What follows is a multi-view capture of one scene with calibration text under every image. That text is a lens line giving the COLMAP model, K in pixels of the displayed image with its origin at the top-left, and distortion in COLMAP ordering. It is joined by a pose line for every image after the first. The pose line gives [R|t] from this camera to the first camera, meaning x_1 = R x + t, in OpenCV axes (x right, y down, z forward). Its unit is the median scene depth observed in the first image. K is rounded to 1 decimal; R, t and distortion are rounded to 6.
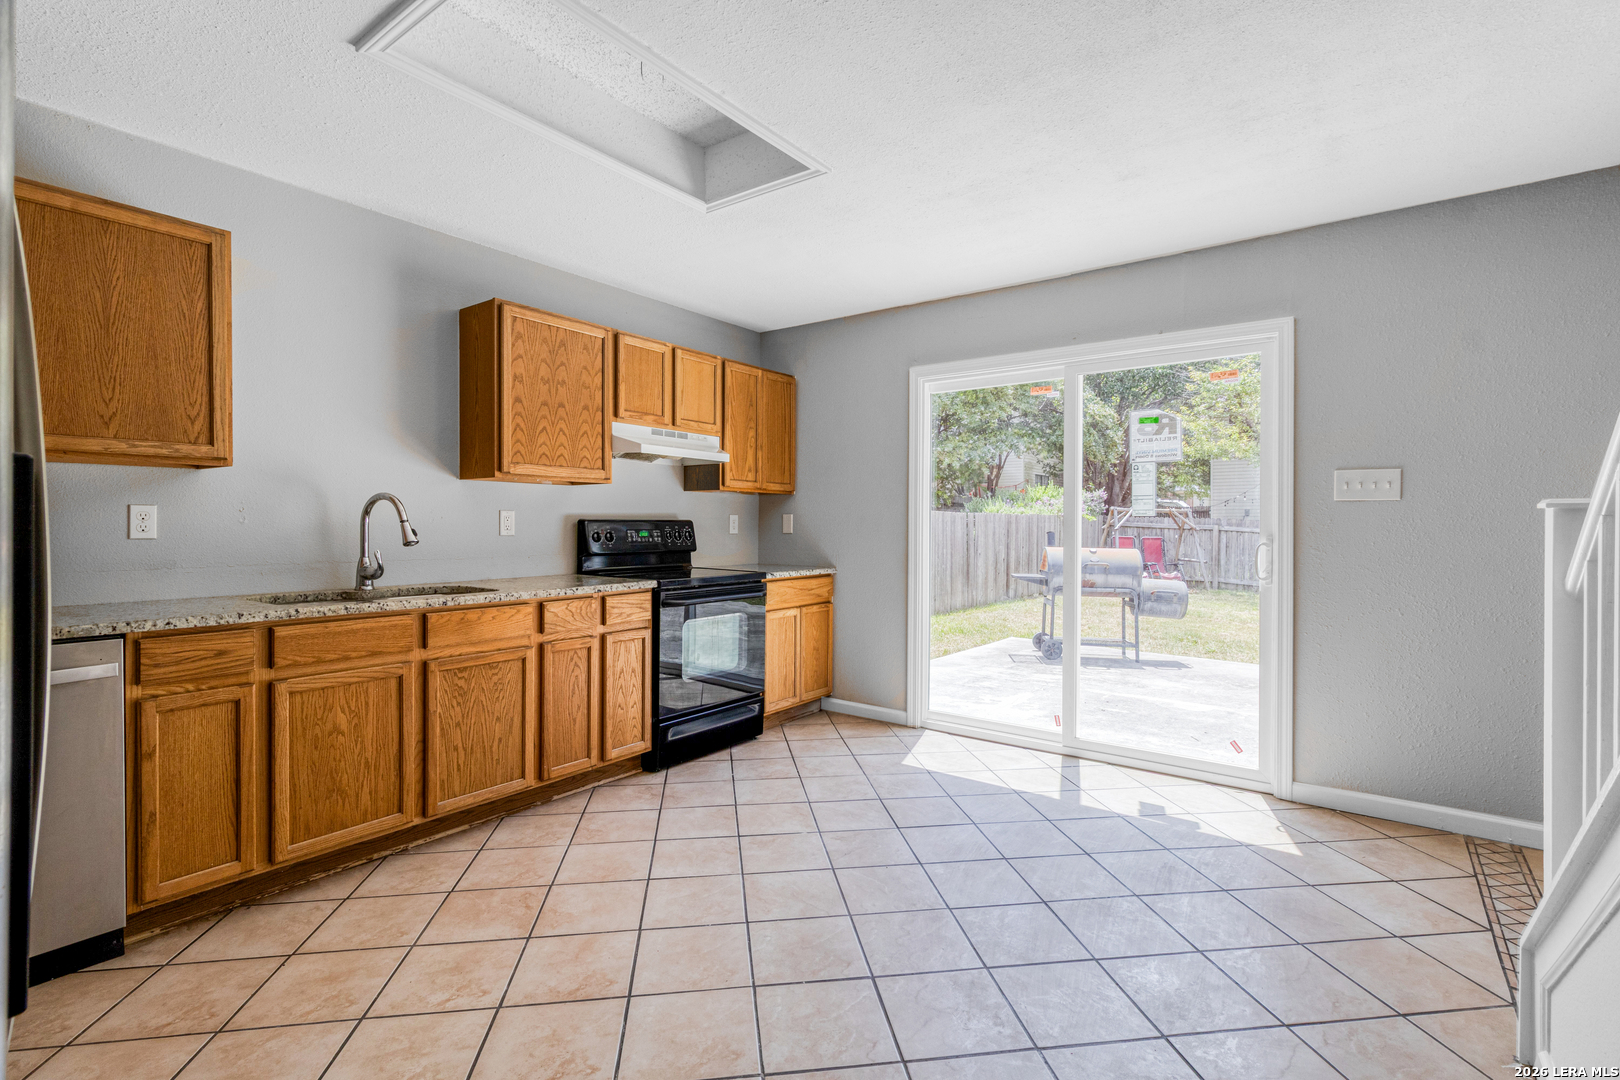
lens RADIAL K [[747.1, 0, 813.6], [0, 747.1, 536.7], [0, 0, 1]] dist [0.004850, 0.000579]
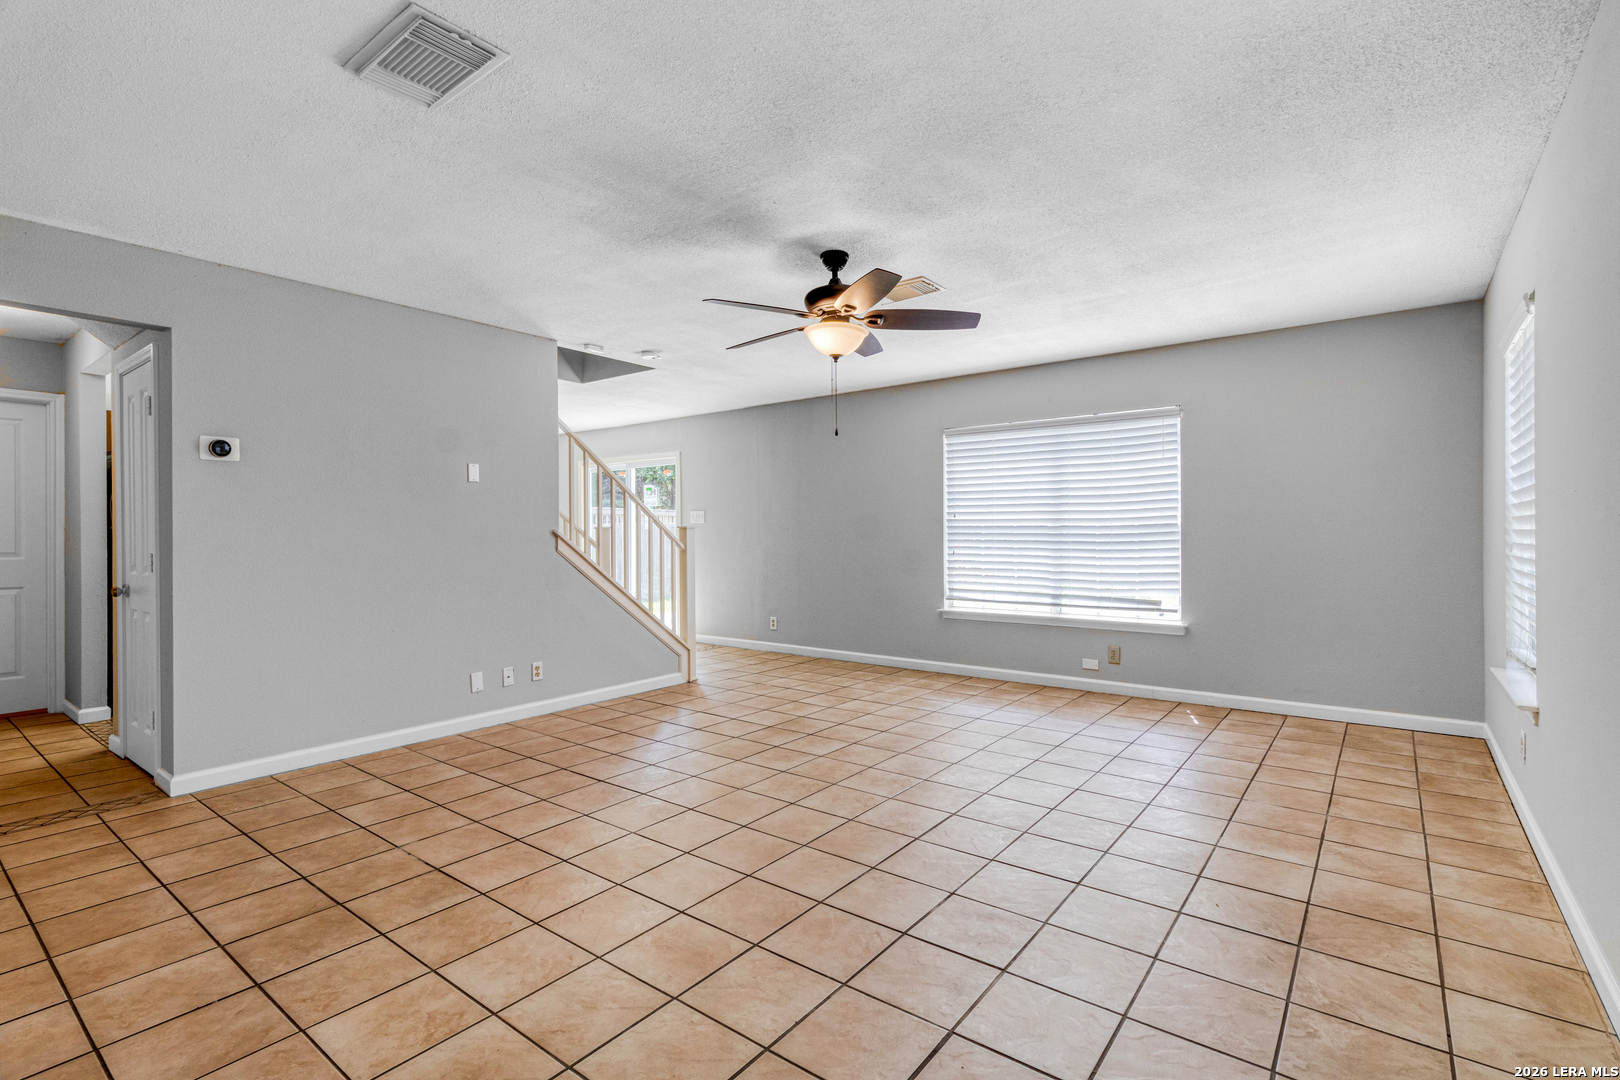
lens RADIAL K [[747.1, 0, 810.2], [0, 747.1, 536.5], [0, 0, 1]] dist [0.004850, 0.000579]
pose [[0.999902, -0.009798, -0.010044, 0.997638], [0.009658, 0.999857, -0.013866, 0.034688], [0.010178, 0.013767, 0.999853, -1.401127]]
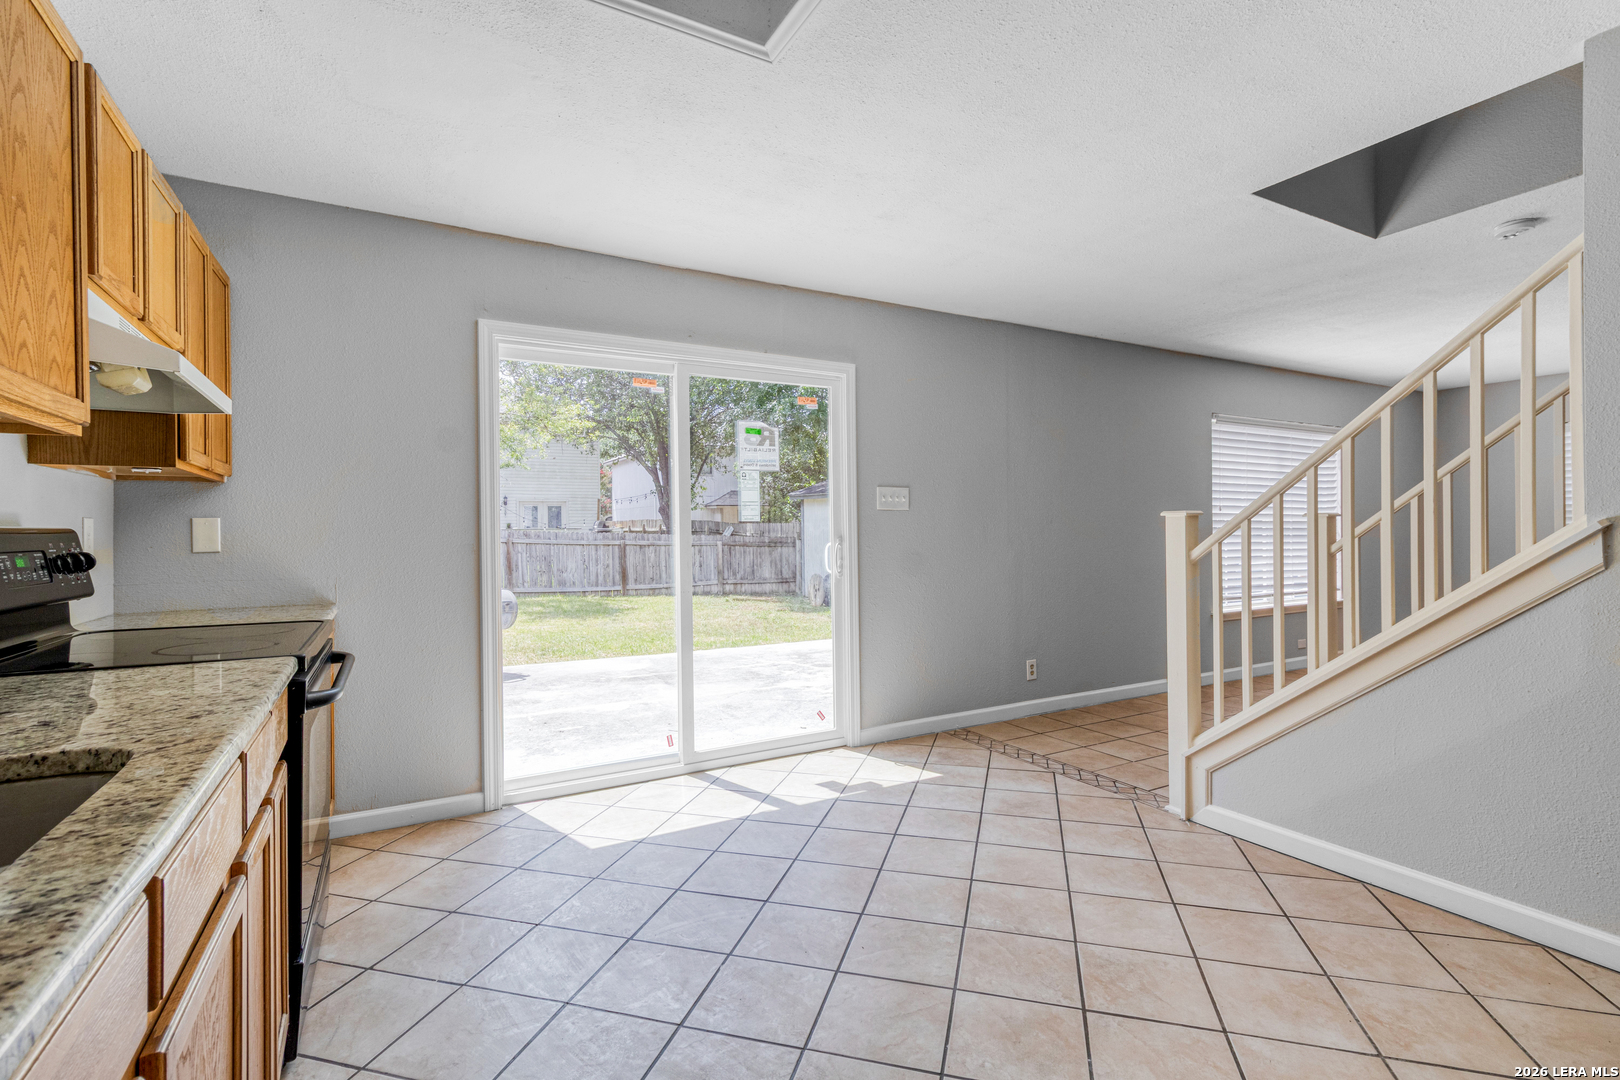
lens RADIAL K [[747.1, 0, 812.5], [0, 747.1, 530.1], [0, 0, 1]] dist [0.004850, 0.000579]
pose [[0.406783, -0.008665, 0.913484, -0.496916], [0.027413, 0.999620, -0.002725, -0.009622], [-0.913113, 0.026150, 0.406866, 0.499870]]
